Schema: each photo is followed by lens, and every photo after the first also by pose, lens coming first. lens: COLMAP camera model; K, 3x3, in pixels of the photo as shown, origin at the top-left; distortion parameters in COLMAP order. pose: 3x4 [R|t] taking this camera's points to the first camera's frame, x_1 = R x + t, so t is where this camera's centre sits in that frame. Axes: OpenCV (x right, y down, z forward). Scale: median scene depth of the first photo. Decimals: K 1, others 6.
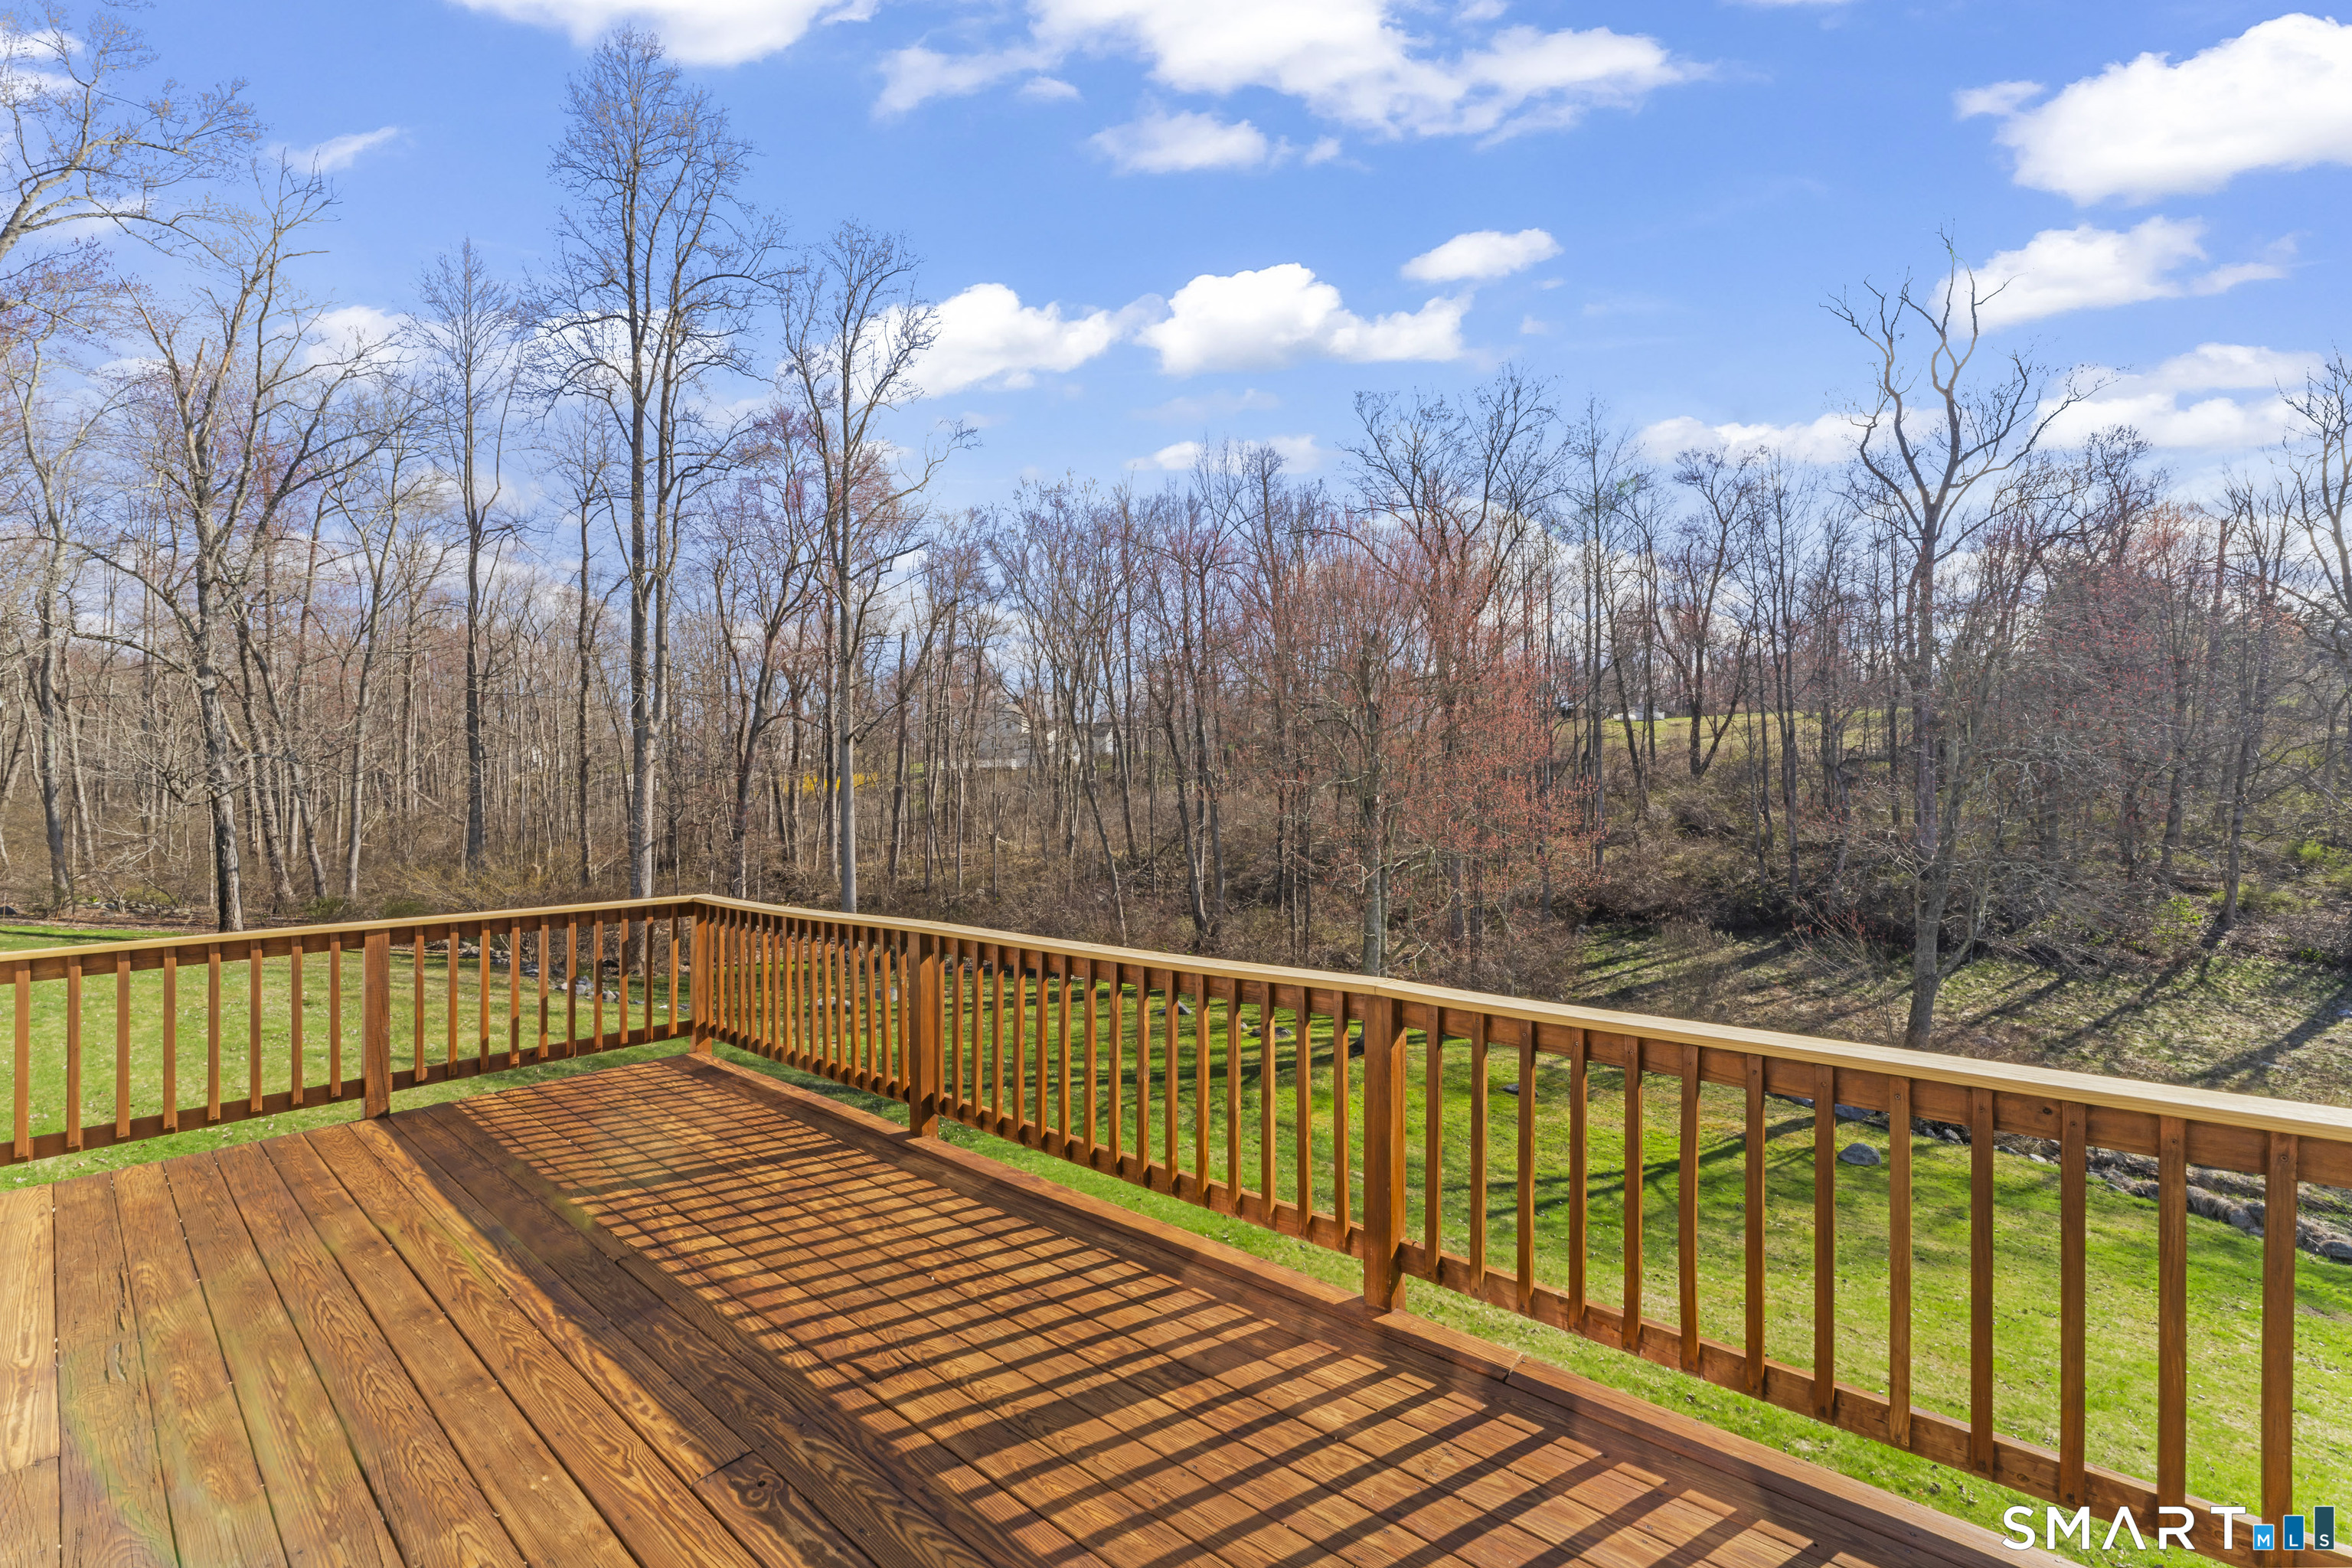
lens RADIAL K [[958.8, 0, 1178.5], [0, 958.8, 790.0], [0, 0, 1]] dist [-0.000213, -0.000131]
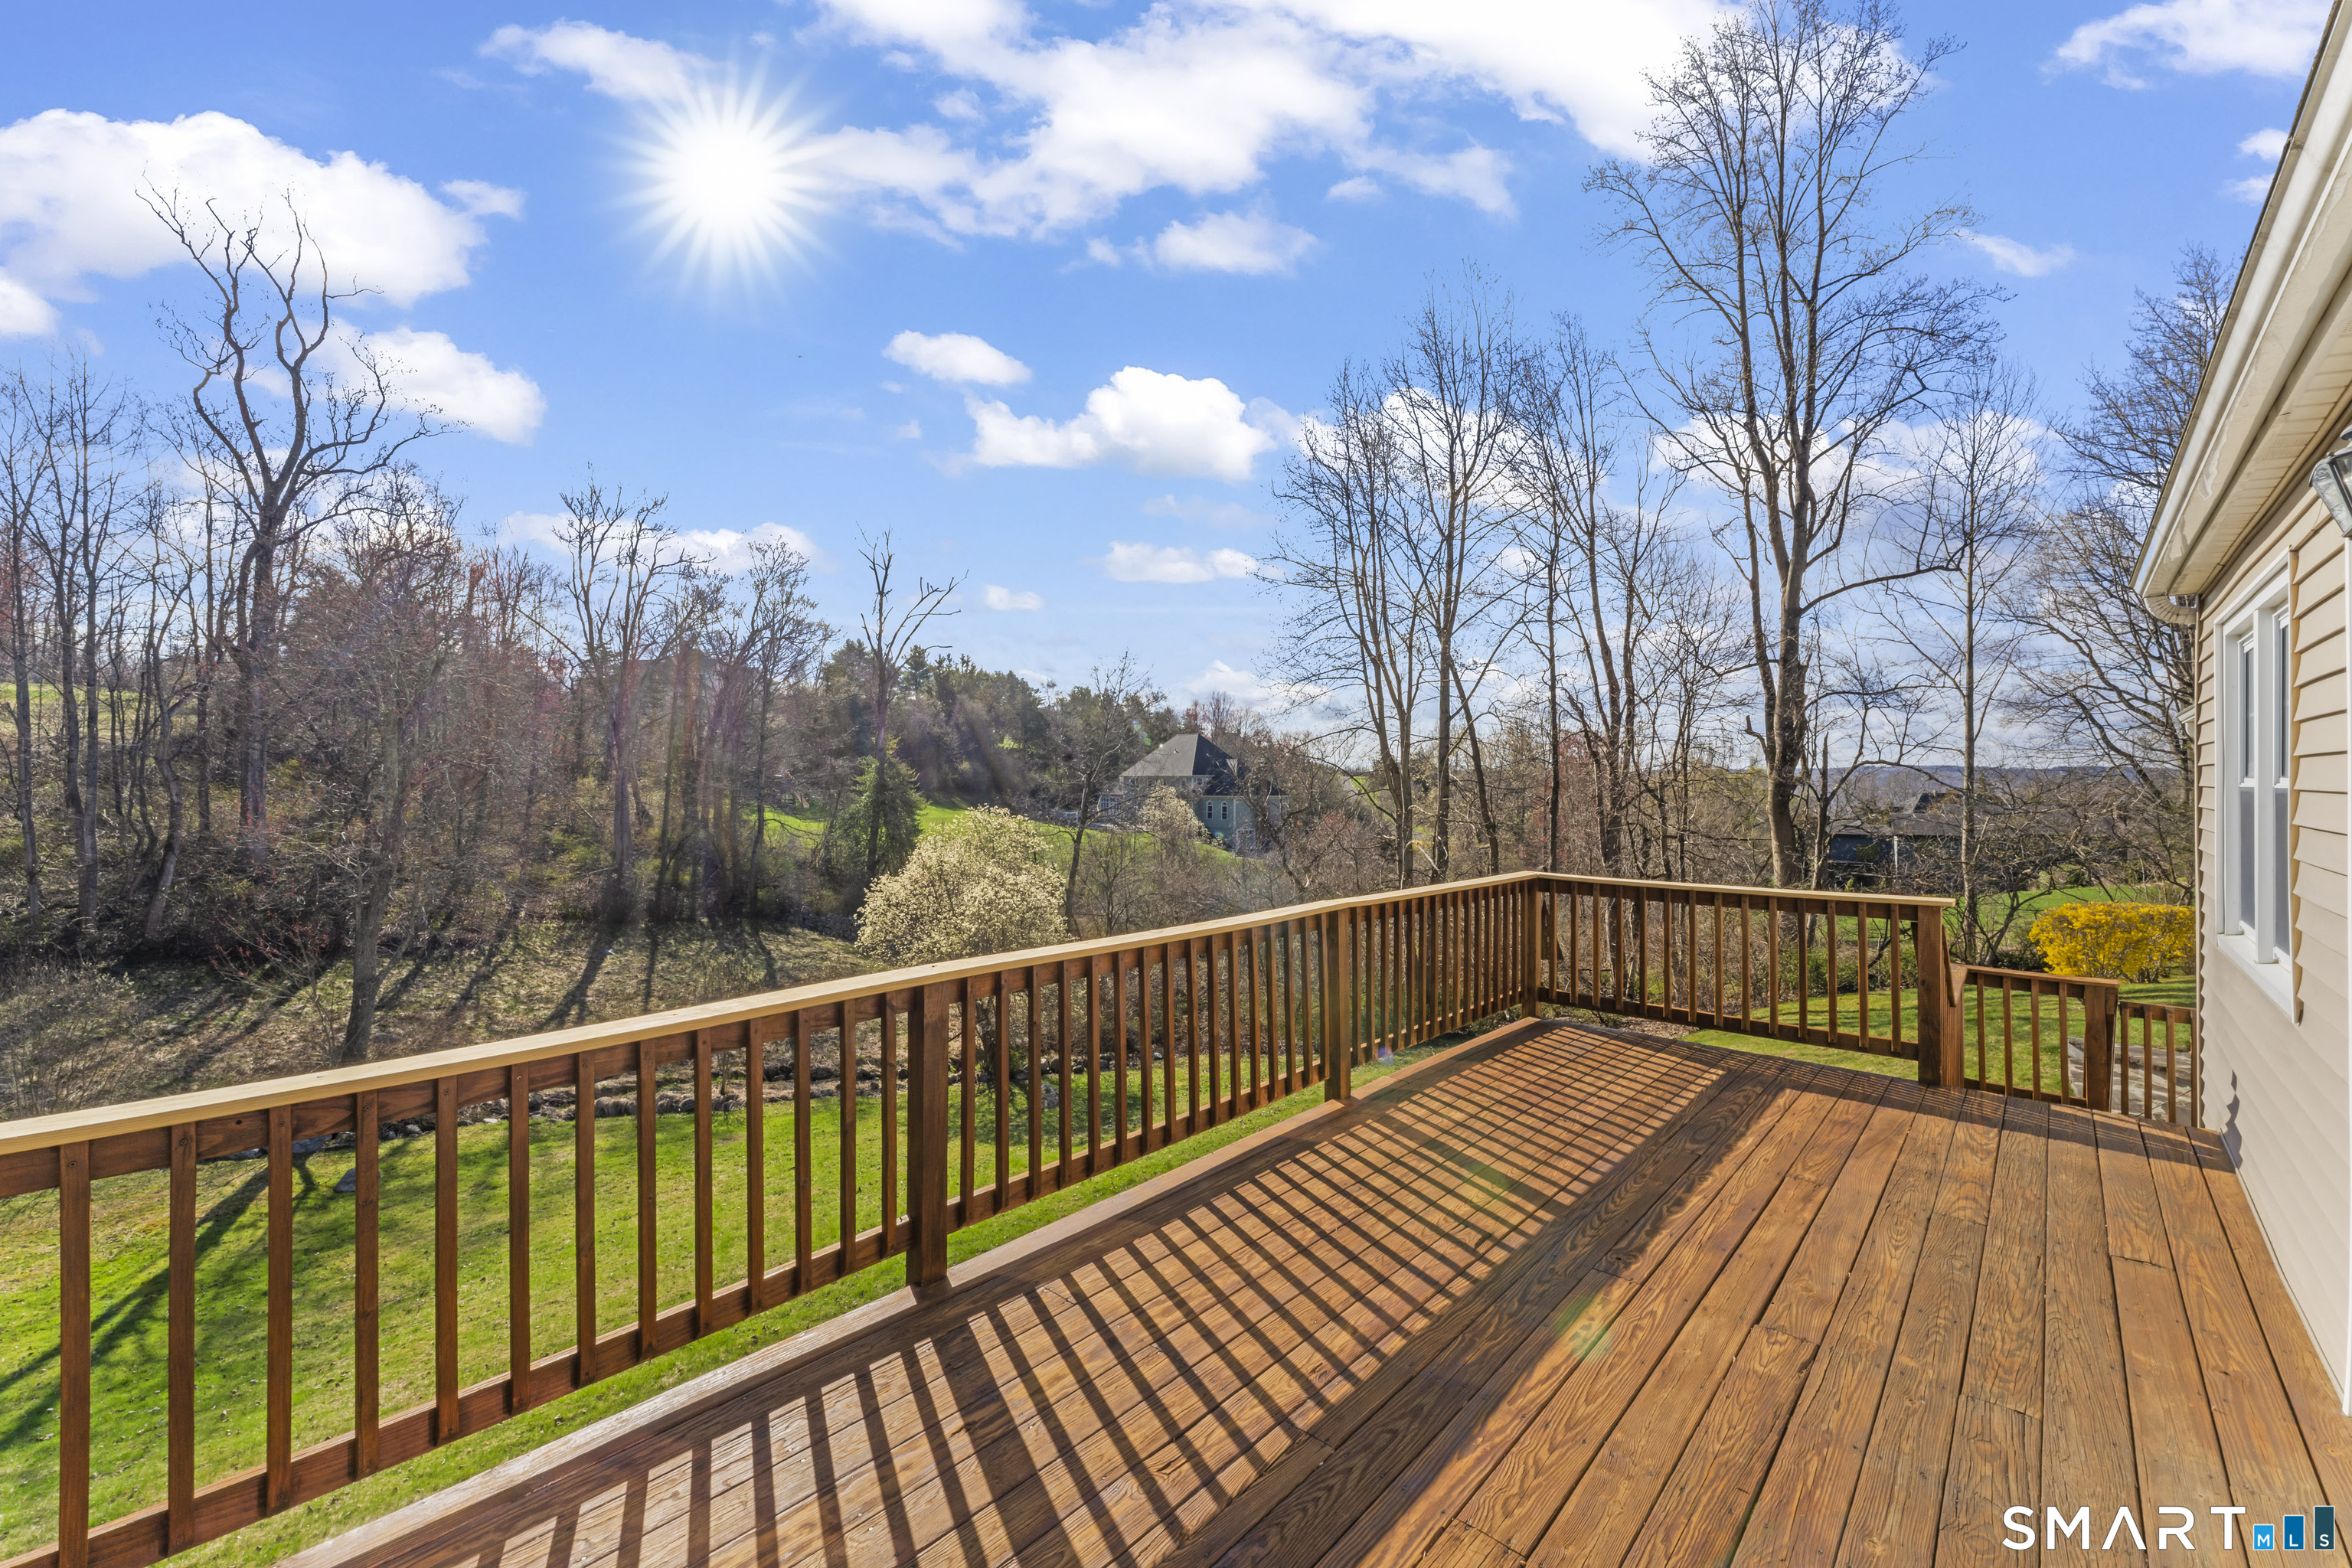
lens RADIAL K [[952.7, 0, 1183.6], [0, 952.7, 761.7], [0, 0, 1]] dist [-0.000930, -0.000389]
pose [[0.032076, 0.037637, 0.998777, -0.948871], [-0.008150, 0.999267, -0.037394, 0.014316], [-0.999452, -0.006940, 0.032360, 0.794325]]
